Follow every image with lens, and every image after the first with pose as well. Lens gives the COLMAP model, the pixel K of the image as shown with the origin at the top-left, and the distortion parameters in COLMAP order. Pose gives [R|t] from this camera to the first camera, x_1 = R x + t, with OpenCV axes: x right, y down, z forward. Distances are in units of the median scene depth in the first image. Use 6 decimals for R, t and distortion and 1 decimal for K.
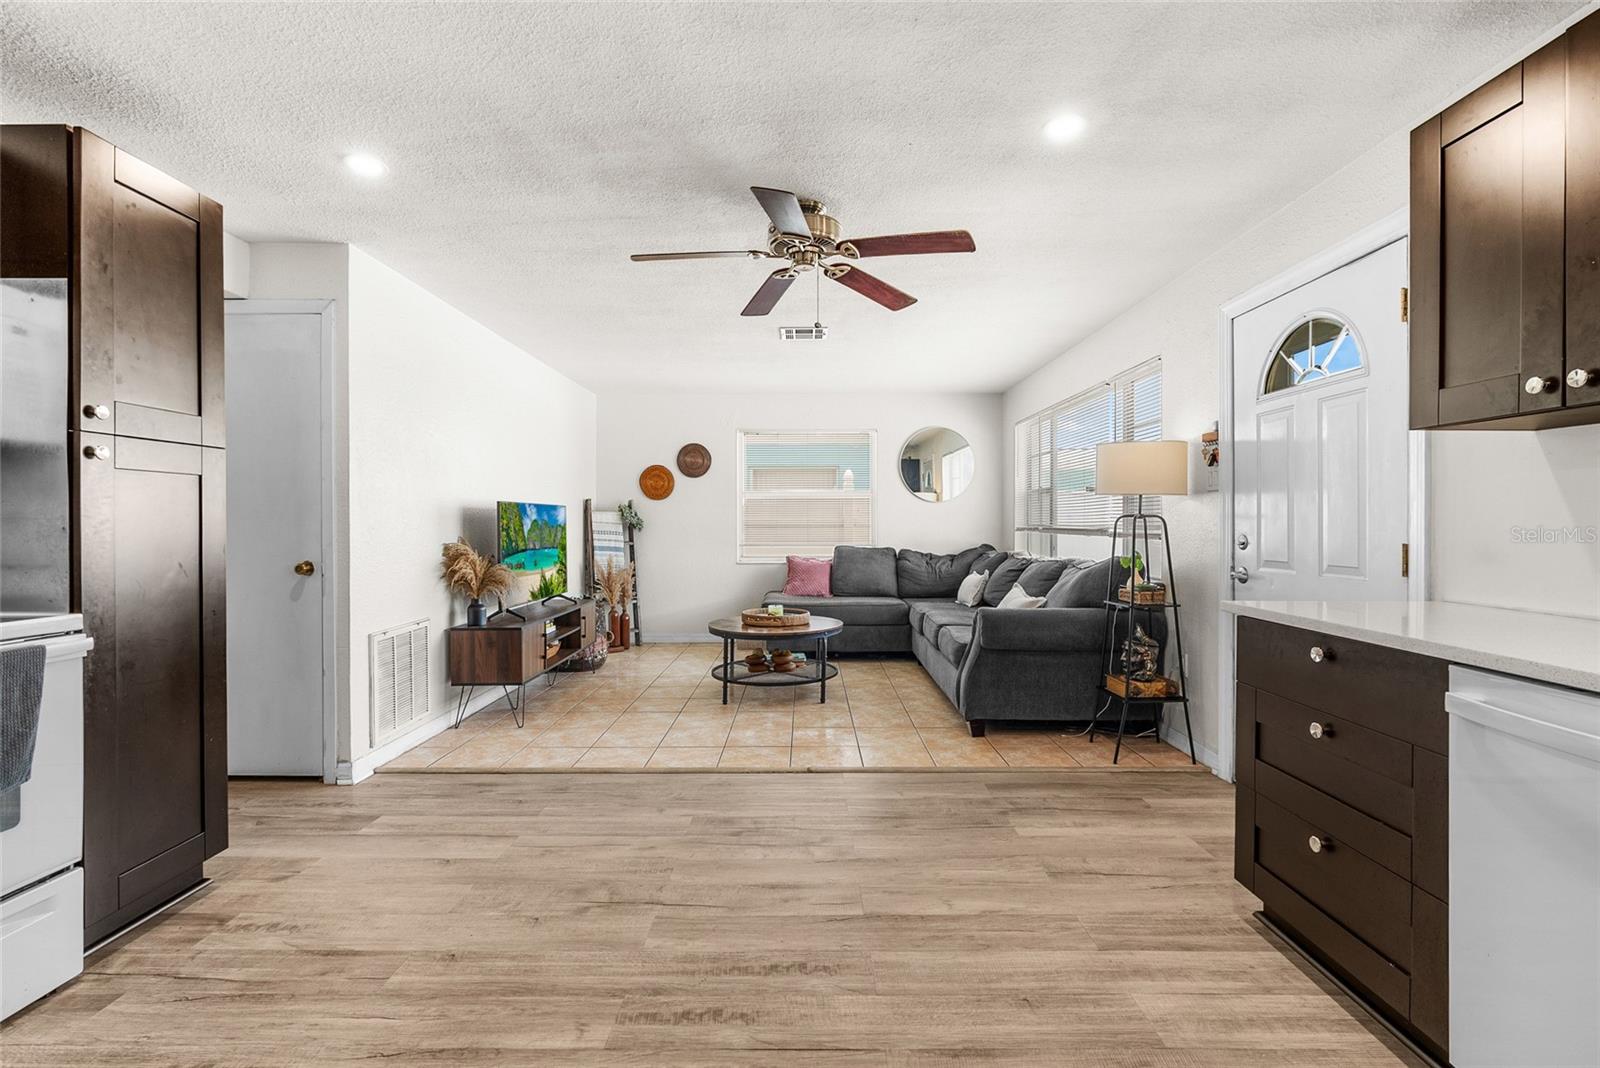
lens RADIAL K [[721.3, 0, 803.0], [0, 721.3, 525.3], [0, 0, 1]] dist [-0.003882, 0.000876]
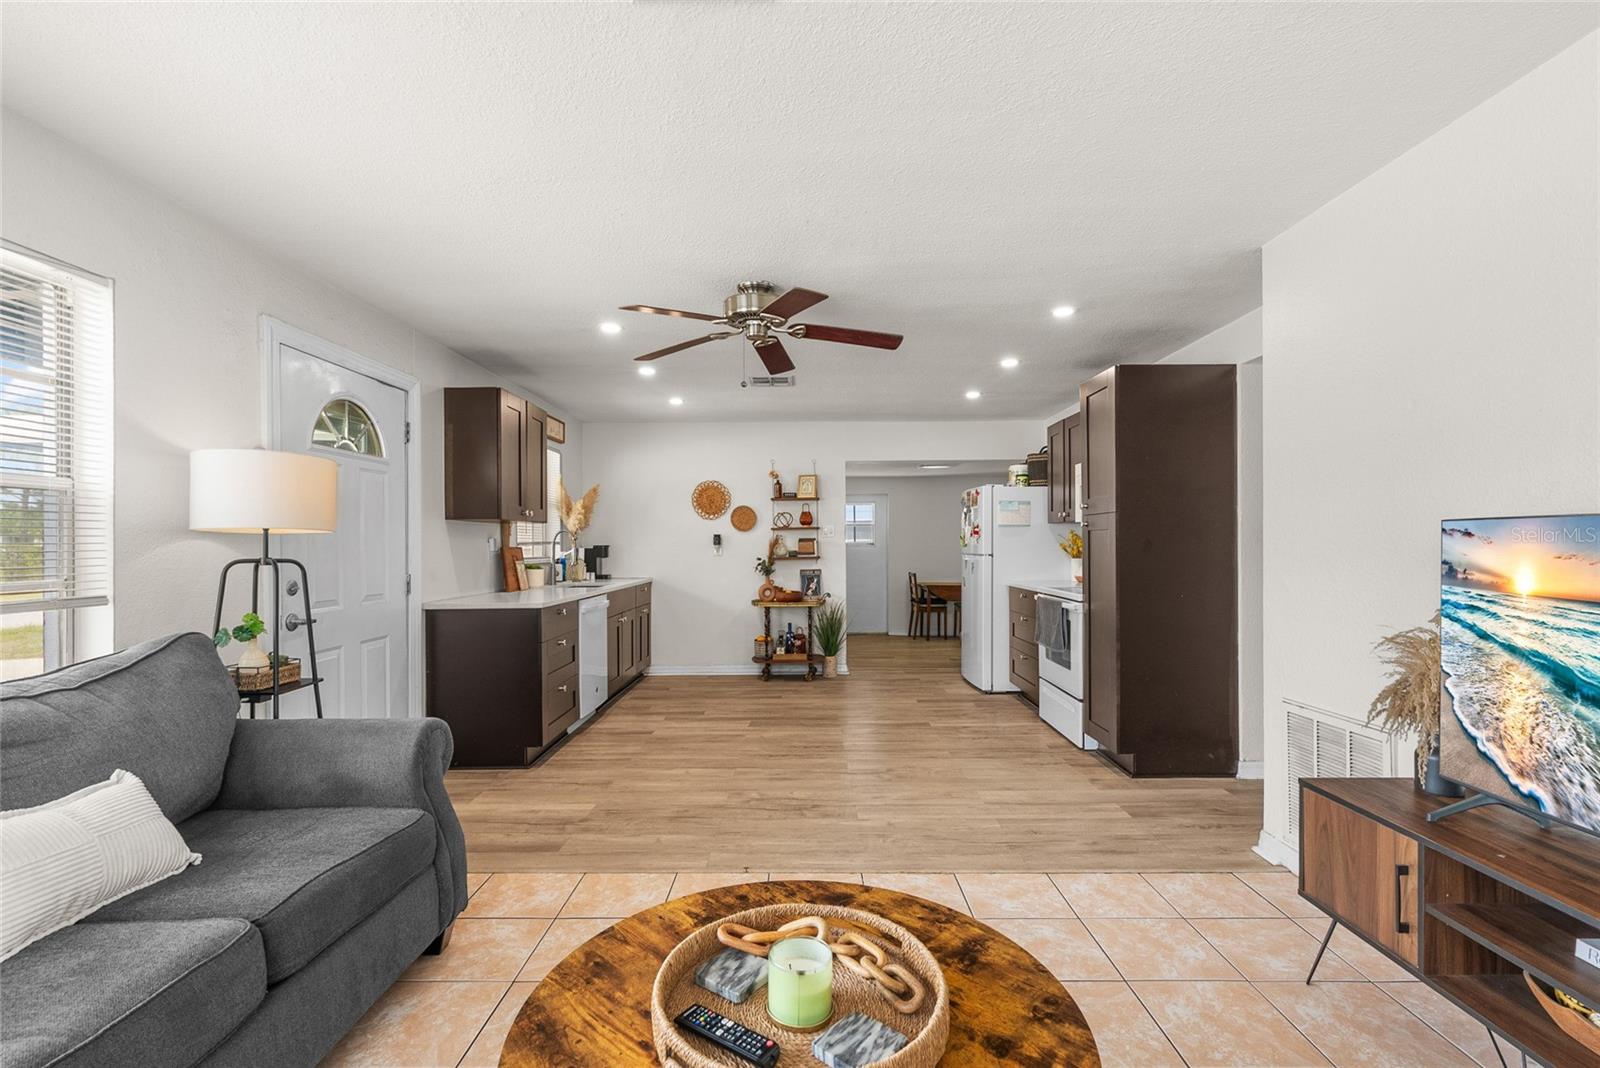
lens RADIAL K [[735.5, 0, 802.0], [0, 735.5, 547.0], [0, 0, 1]] dist [-0.001461, 0.001144]
pose [[-0.999977, 0.006661, 0.001290, -0.058387], [0.006670, 0.999952, 0.007135, -0.029706], [-0.001242, 0.007143, -0.999974, 1.842871]]
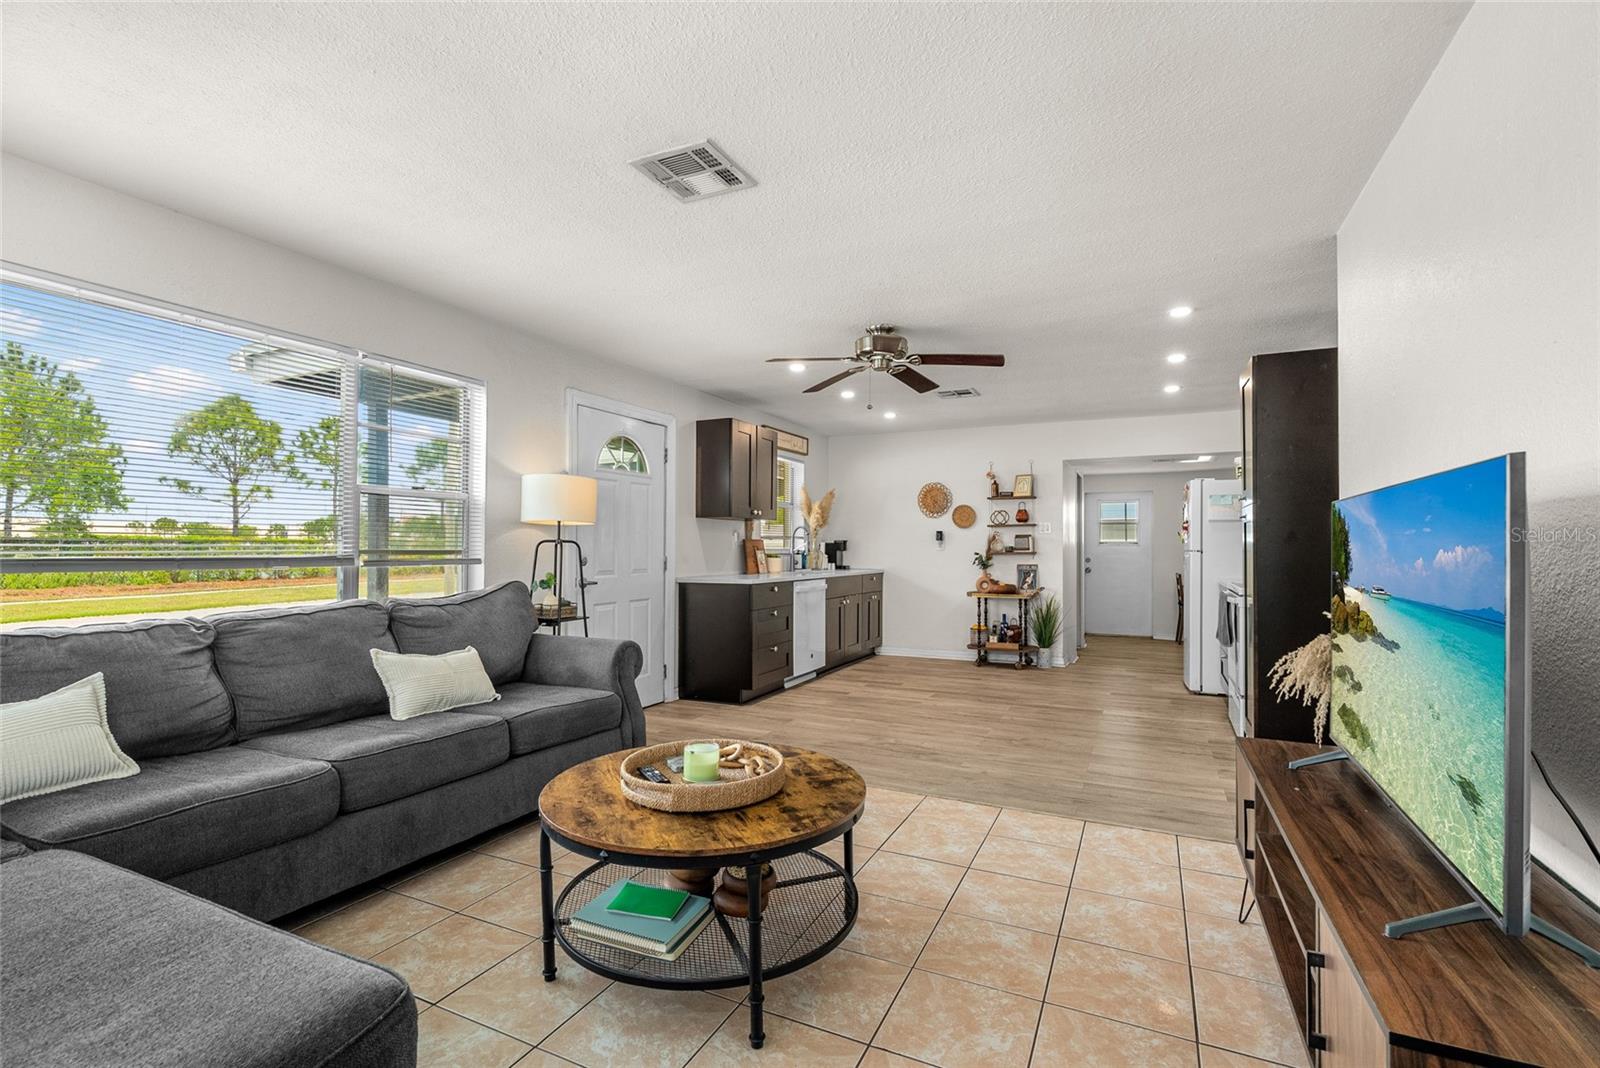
lens RADIAL K [[735.9, 0, 794.7], [0, 735.9, 537.7], [0, 0, 1]] dist [-0.003400, 0.000177]
pose [[-0.900897, 0.003479, 0.434019, -0.403007], [-0.001142, 0.999945, -0.010384, -0.006934], [-0.434032, -0.009851, -0.900844, 2.029834]]
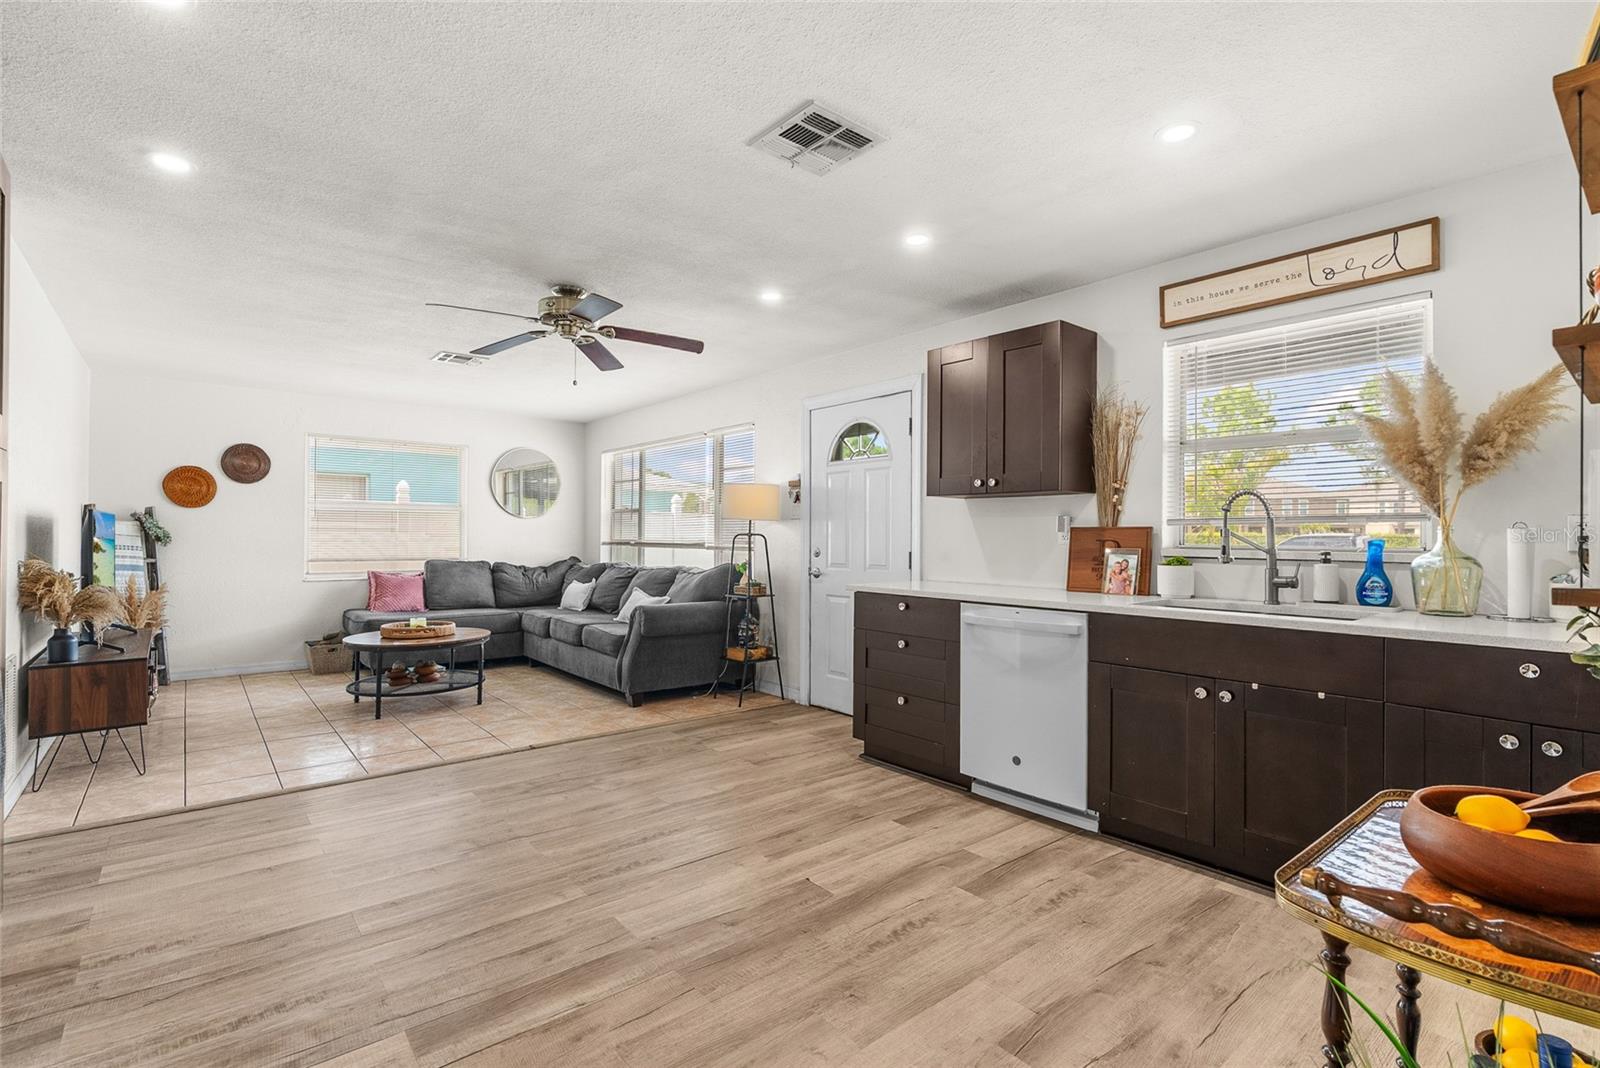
lens RADIAL K [[734.9, 0, 797.9], [0, 734.9, 533.3], [0, 0, 1]] dist [-0.004239, 0.000911]
pose [[0.767153, 0.010037, 0.641385, -0.435682], [-0.005138, 0.999942, -0.009502, -0.002456], [-0.641443, 0.003995, 0.767160, -0.206849]]
